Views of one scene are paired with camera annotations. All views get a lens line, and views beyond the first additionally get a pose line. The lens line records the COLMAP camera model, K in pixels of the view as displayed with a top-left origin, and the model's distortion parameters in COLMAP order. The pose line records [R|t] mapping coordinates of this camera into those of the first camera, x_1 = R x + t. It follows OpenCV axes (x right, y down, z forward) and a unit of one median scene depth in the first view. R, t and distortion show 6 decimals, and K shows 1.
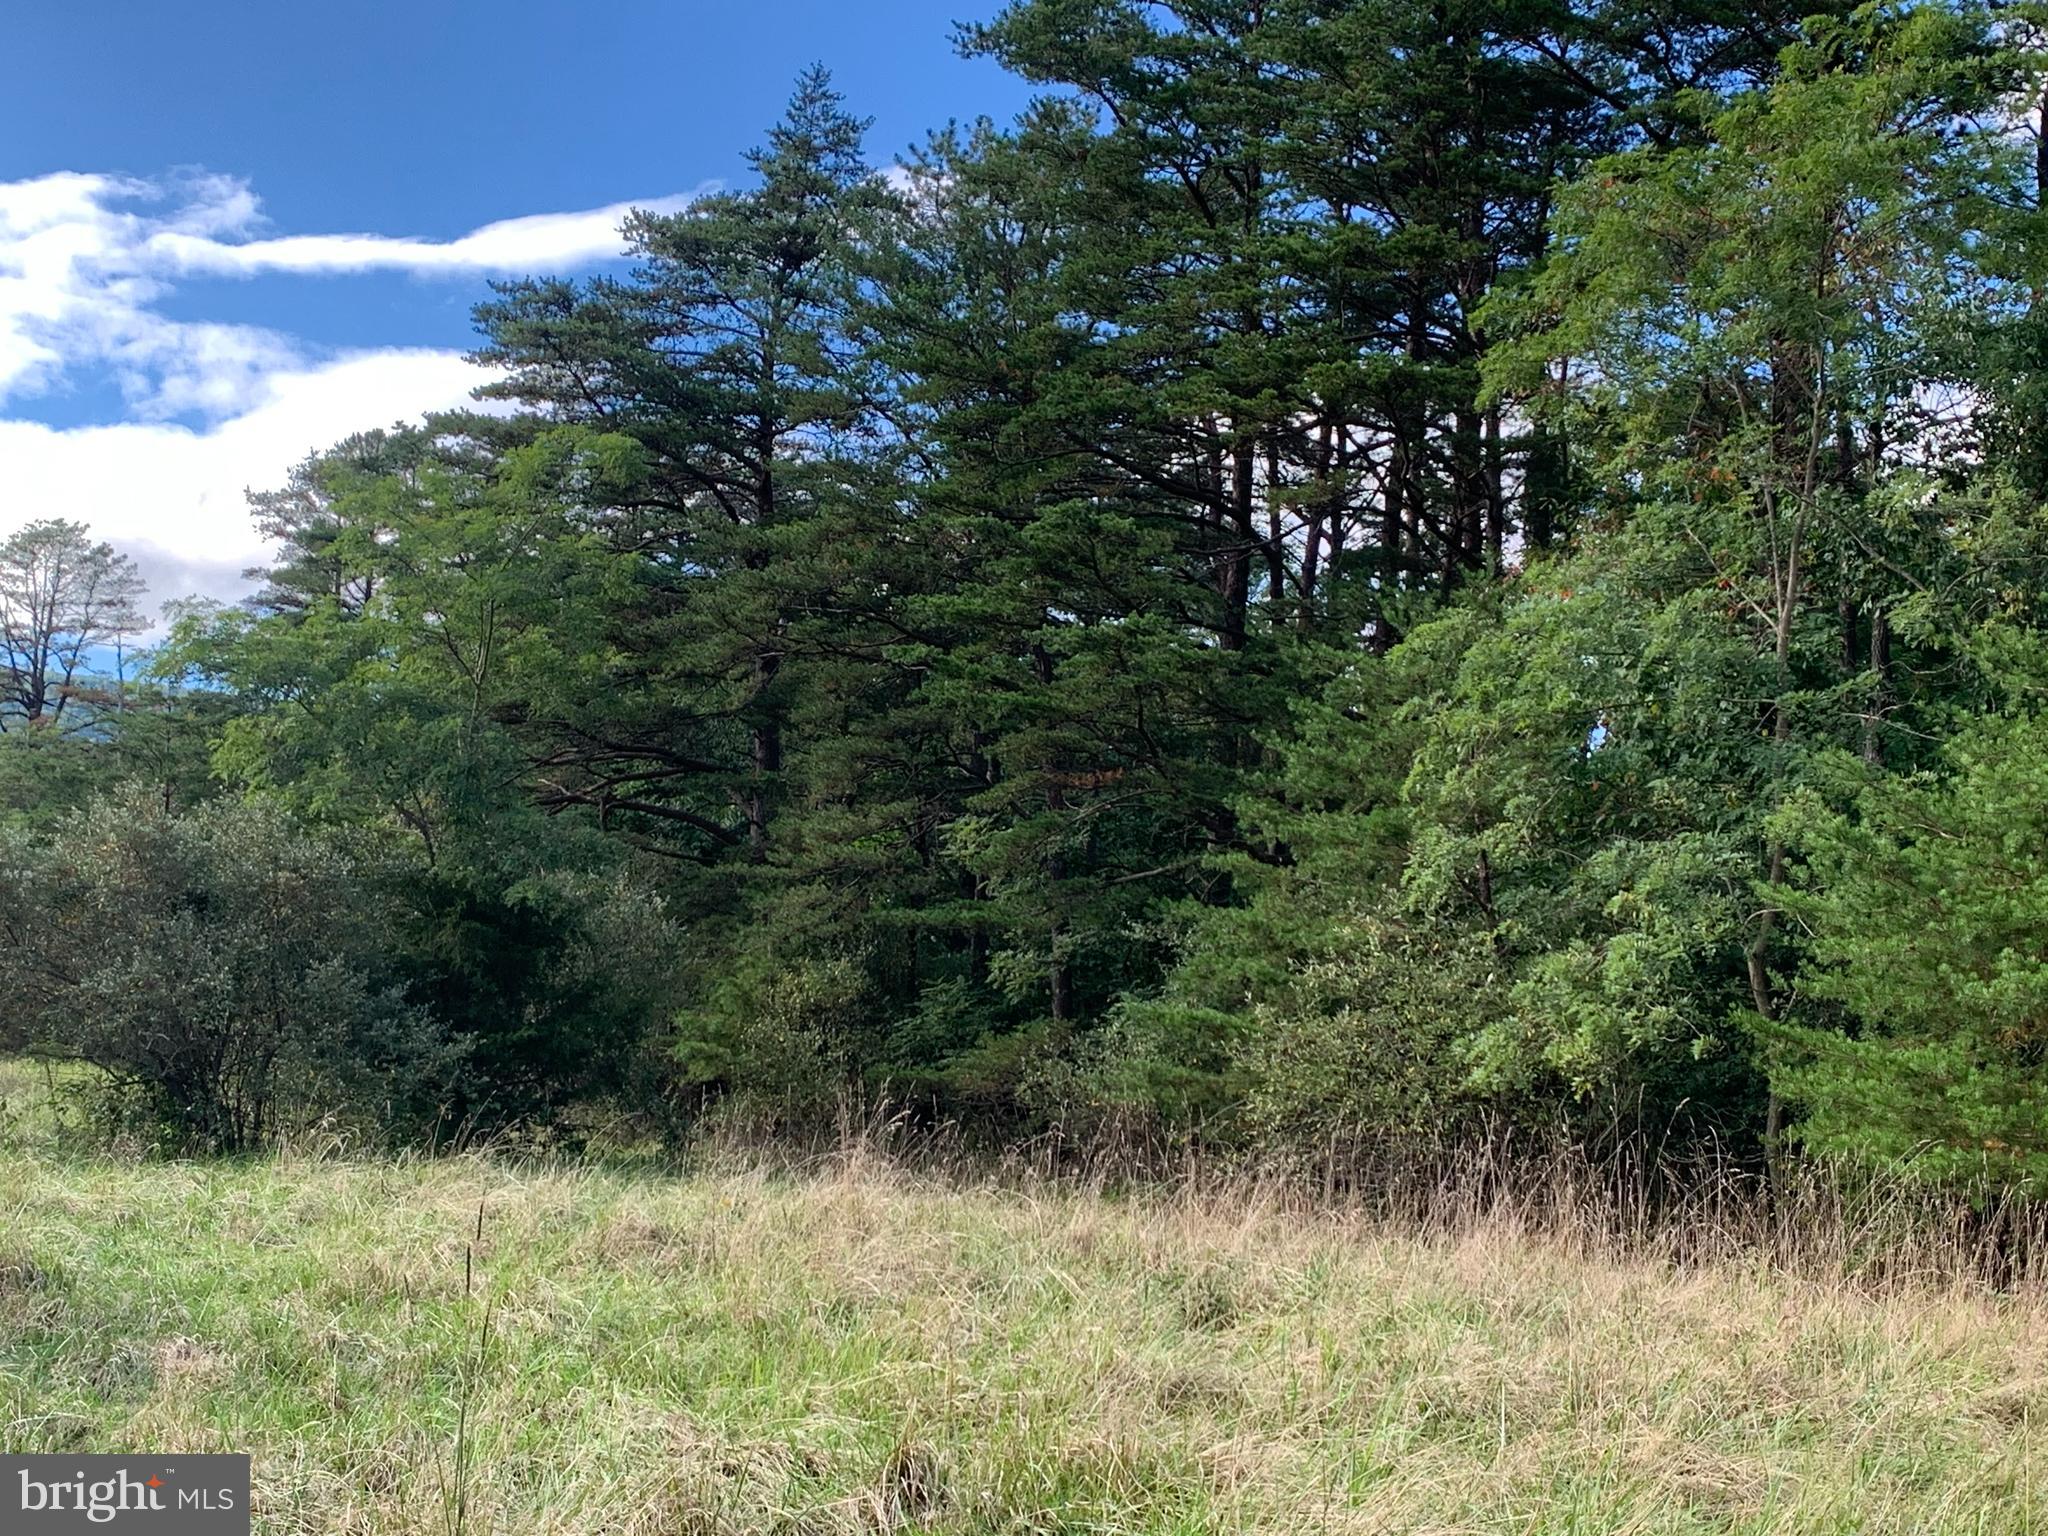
lens RADIAL K [[2625.2, 0, 1024.0], [0, 2625.2, 768.0], [0, 0, 1]] dist [0.102242, -0.007309]
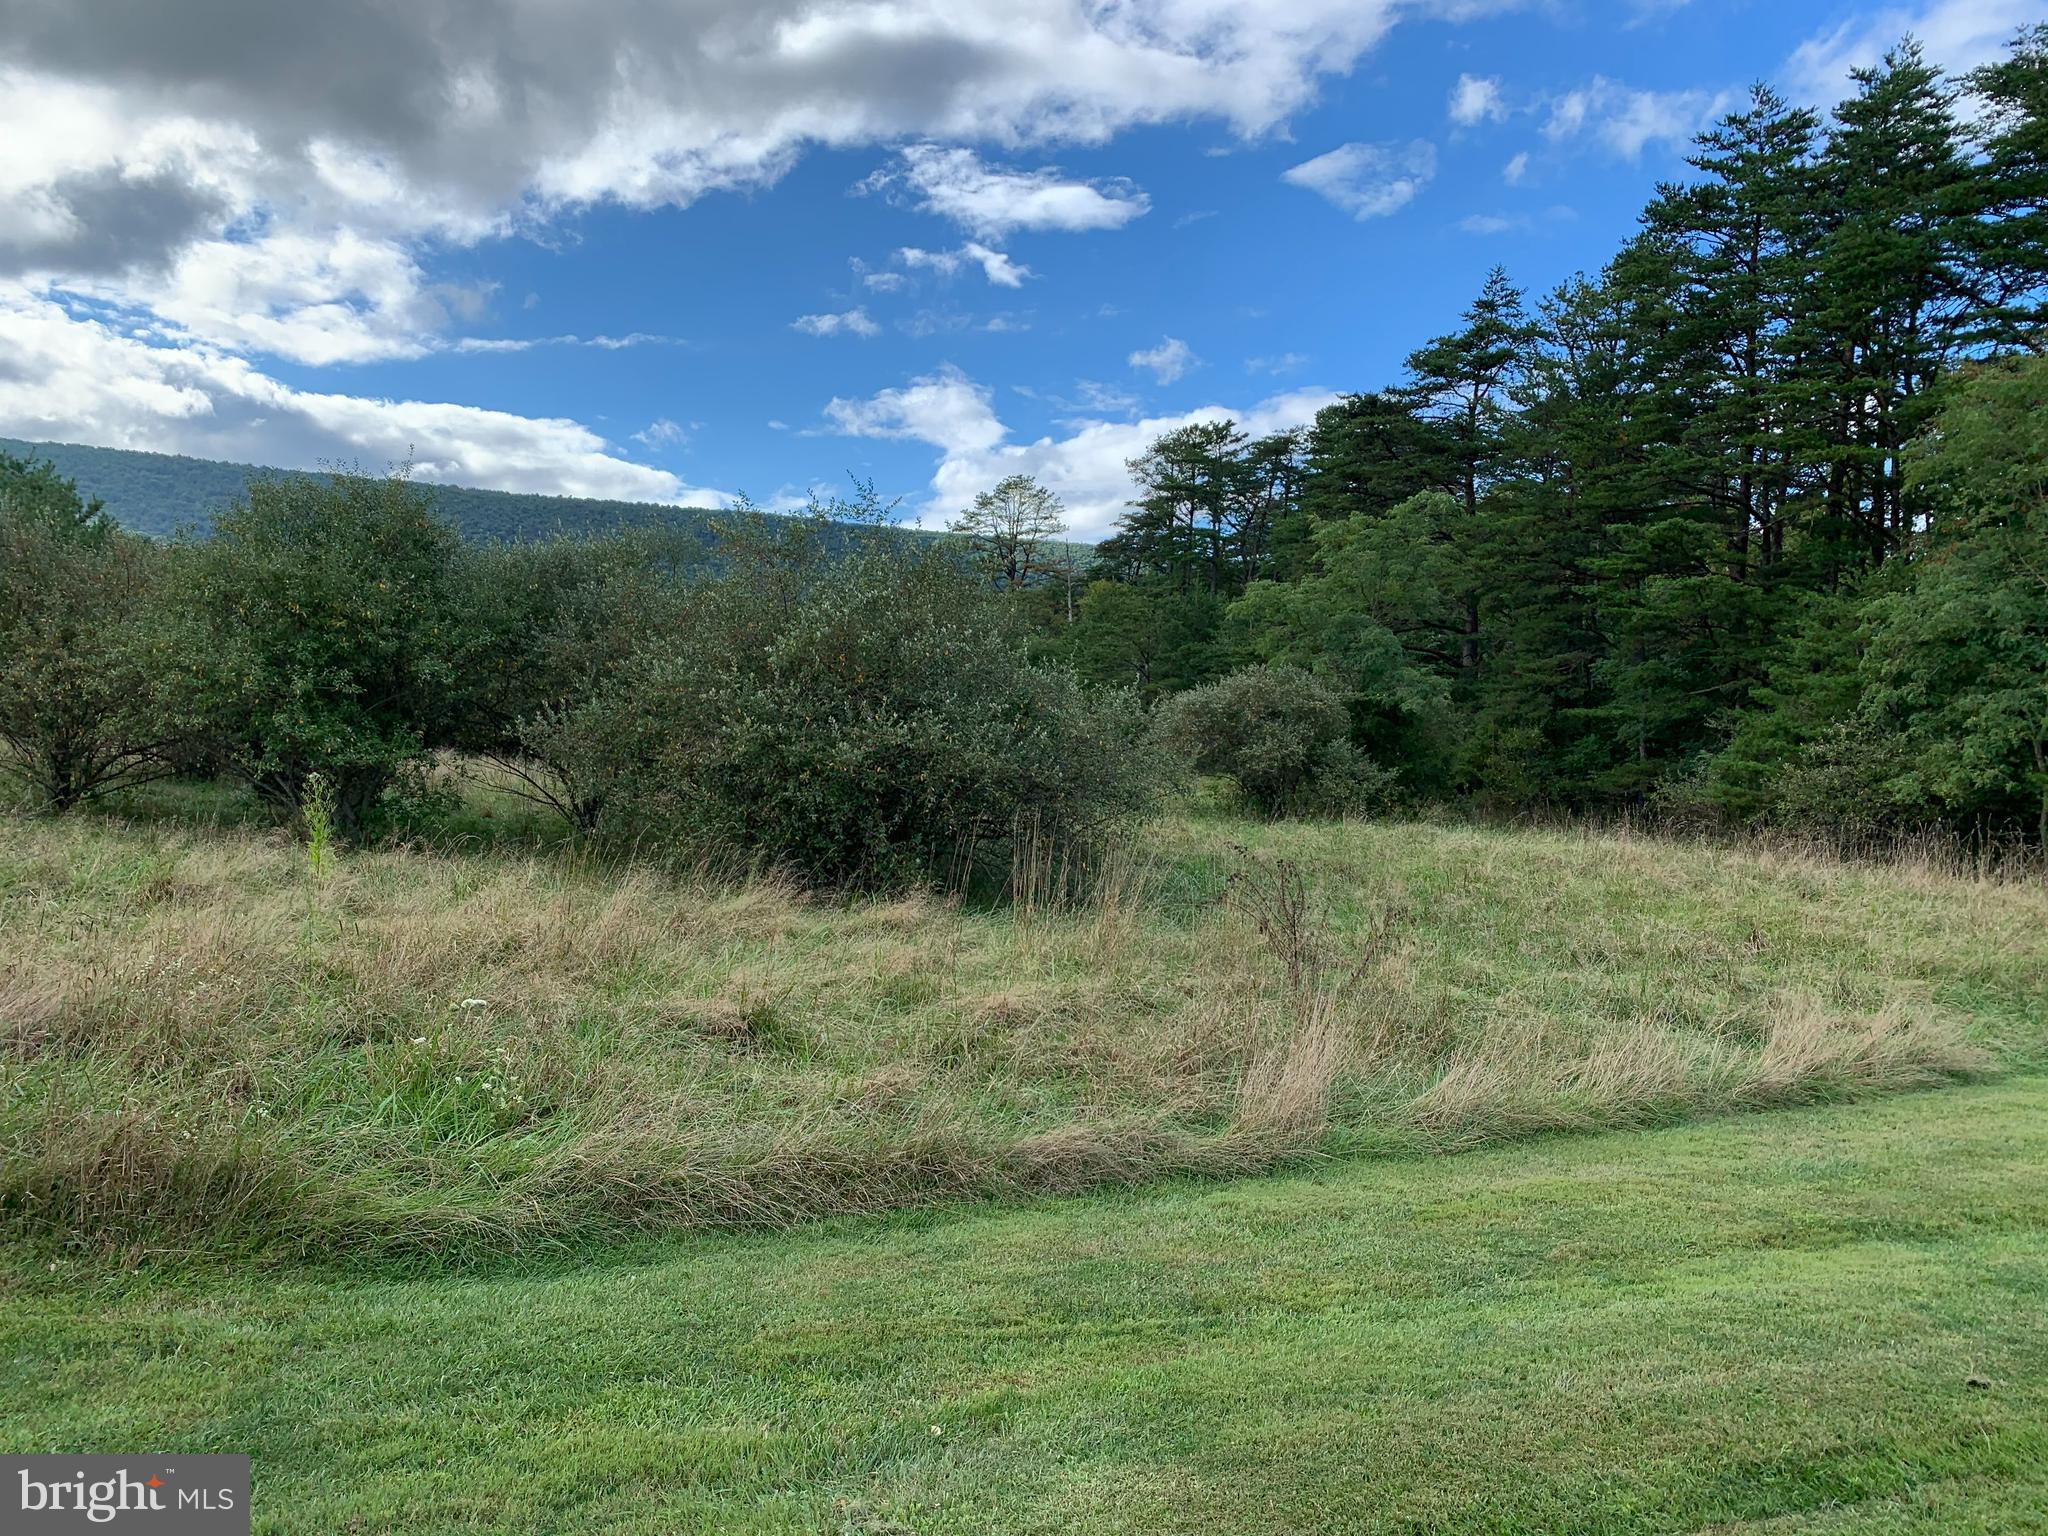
lens RADIAL K [[1544.7, 0, 1024.0], [0, 1544.7, 768.0], [0, 0, 1]] dist [0.002400, -0.004141]
pose [[0.953968, -0.000168, -0.299909, -0.128276], [0.037450, 0.992239, 0.118570, -0.082062], [0.297561, -0.124343, 0.946571, -0.422965]]
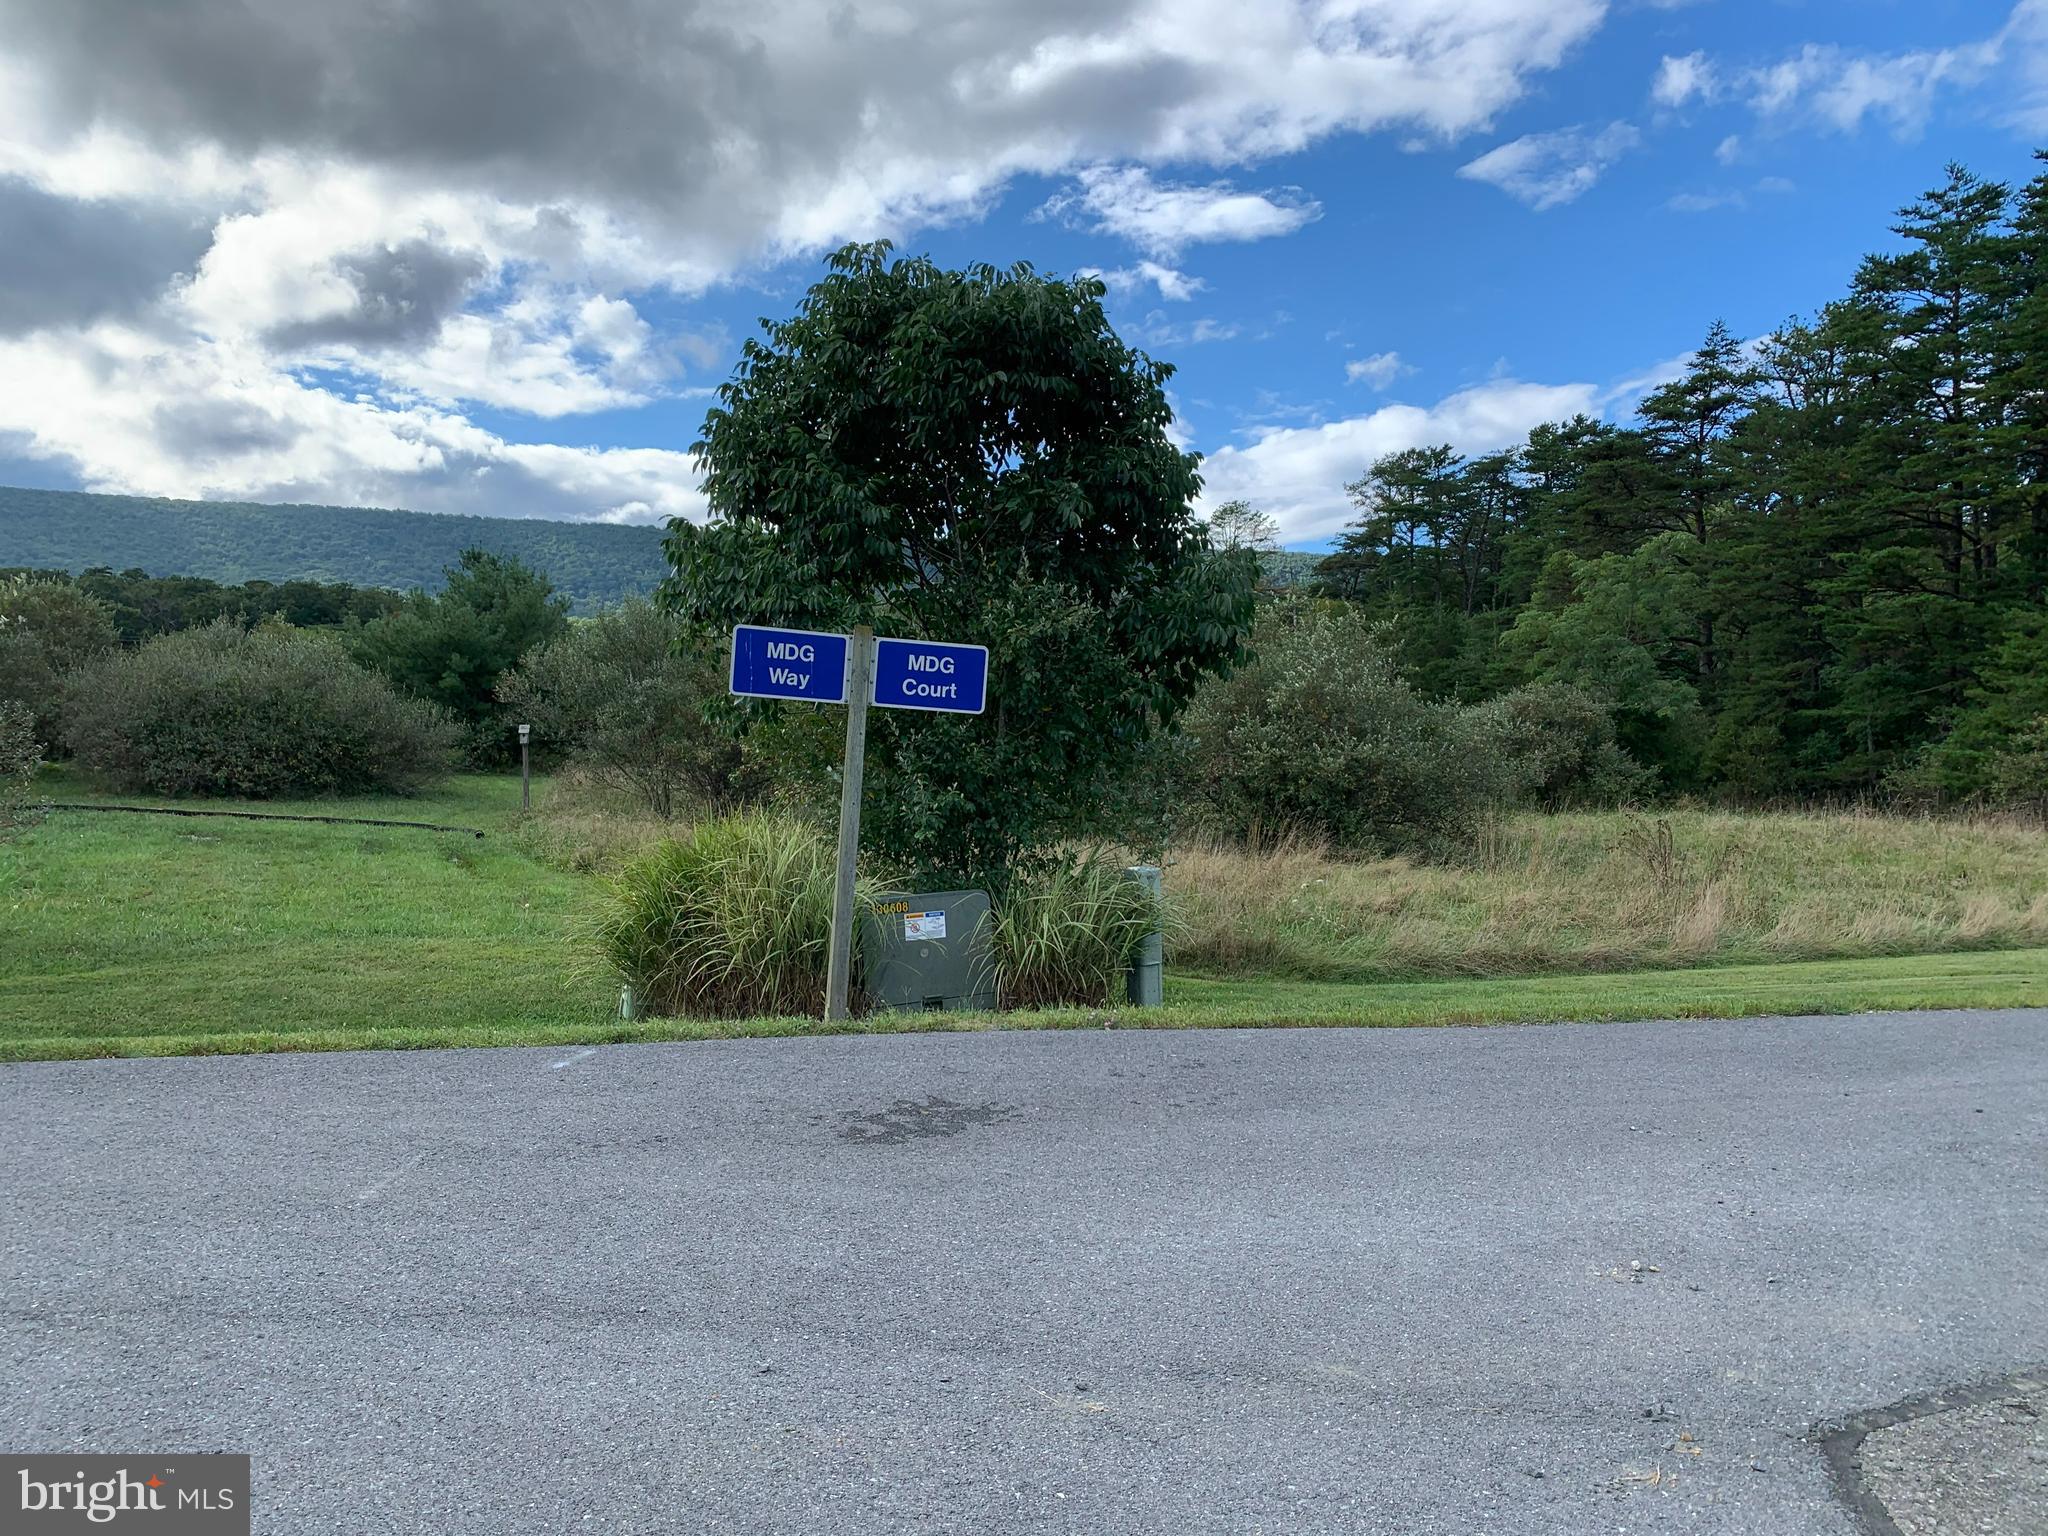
lens RADIAL K [[1549.5, 0, 1033.5], [0, 1549.5, 756.5], [0, 0, 1]] dist [-0.005266, 0.006195]
pose [[0.913611, -0.035698, -0.405019, -0.164690], [0.081225, 0.992083, 0.095780, -0.131558], [0.398394, -0.120404, 0.909277, -0.817711]]
